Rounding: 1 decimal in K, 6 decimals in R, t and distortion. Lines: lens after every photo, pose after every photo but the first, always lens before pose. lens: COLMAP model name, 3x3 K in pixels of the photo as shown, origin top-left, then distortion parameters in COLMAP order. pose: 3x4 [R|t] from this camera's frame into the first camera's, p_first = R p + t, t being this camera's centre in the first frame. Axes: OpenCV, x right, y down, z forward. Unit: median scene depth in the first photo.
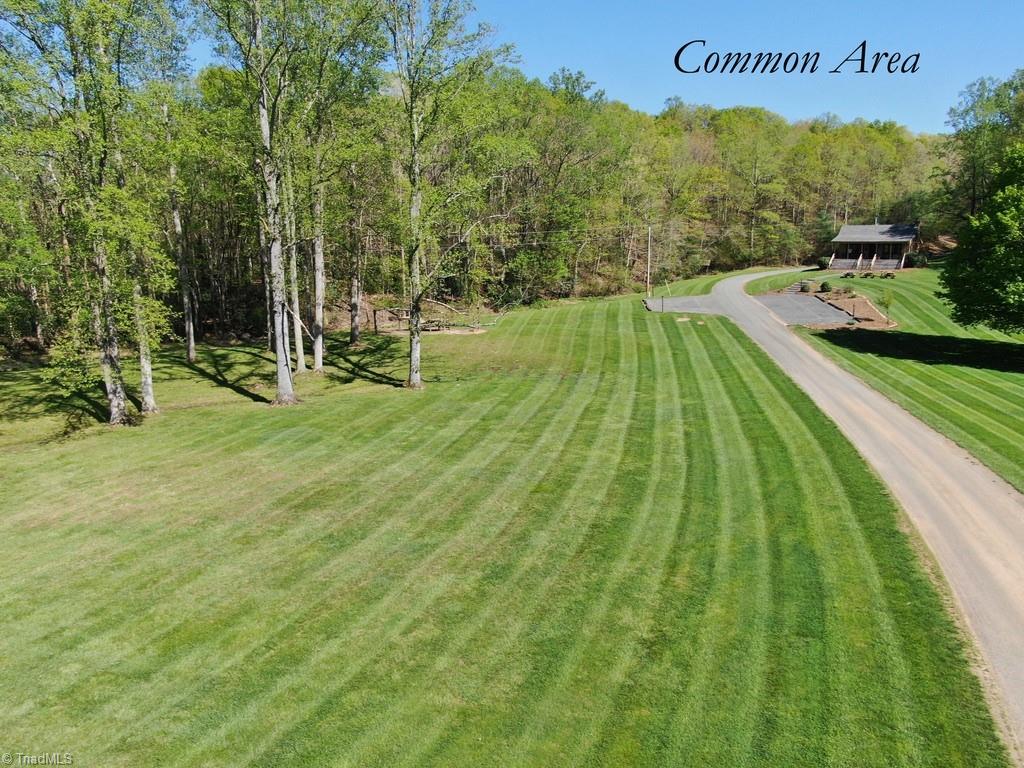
lens RADIAL K [[740.5, 0, 512.0], [0, 740.5, 384.0], [0, 0, 1]] dist [0.023701, -0.037990]
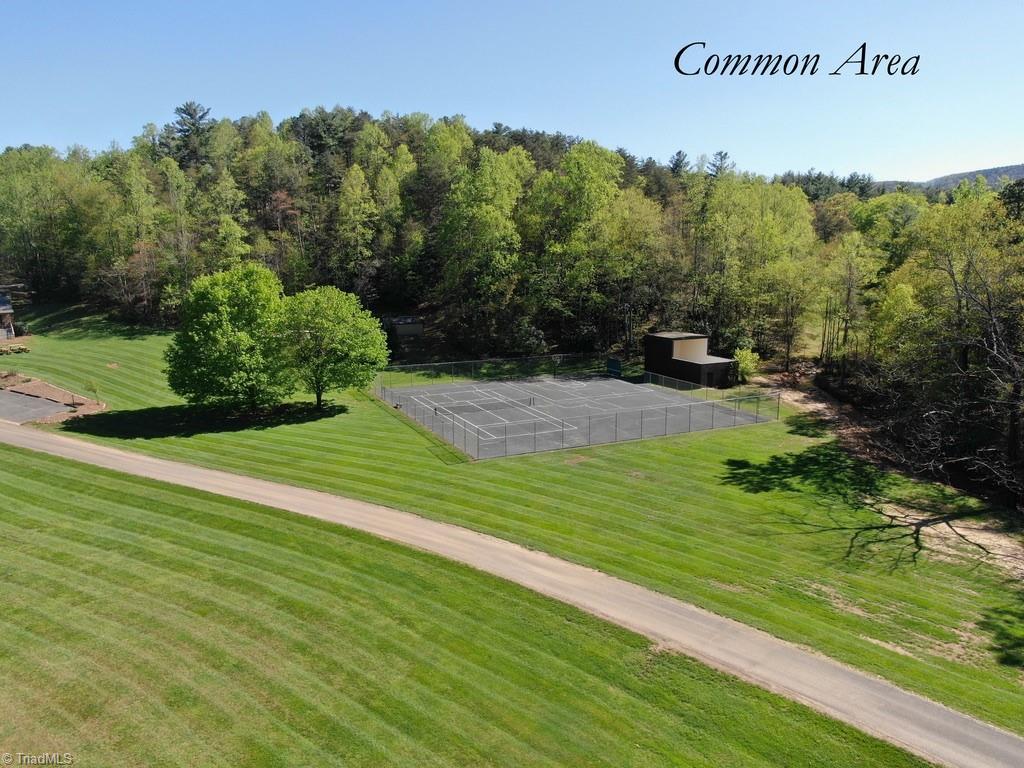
lens RADIAL K [[740.5, 0, 512.0], [0, 740.5, 384.0], [0, 0, 1]] dist [0.023701, -0.037990]
pose [[0.296364, -0.179053, 0.938141, -1.261436], [0.176052, 0.975679, 0.130602, -0.446146], [-0.938709, 0.126455, 0.320679, -0.111010]]
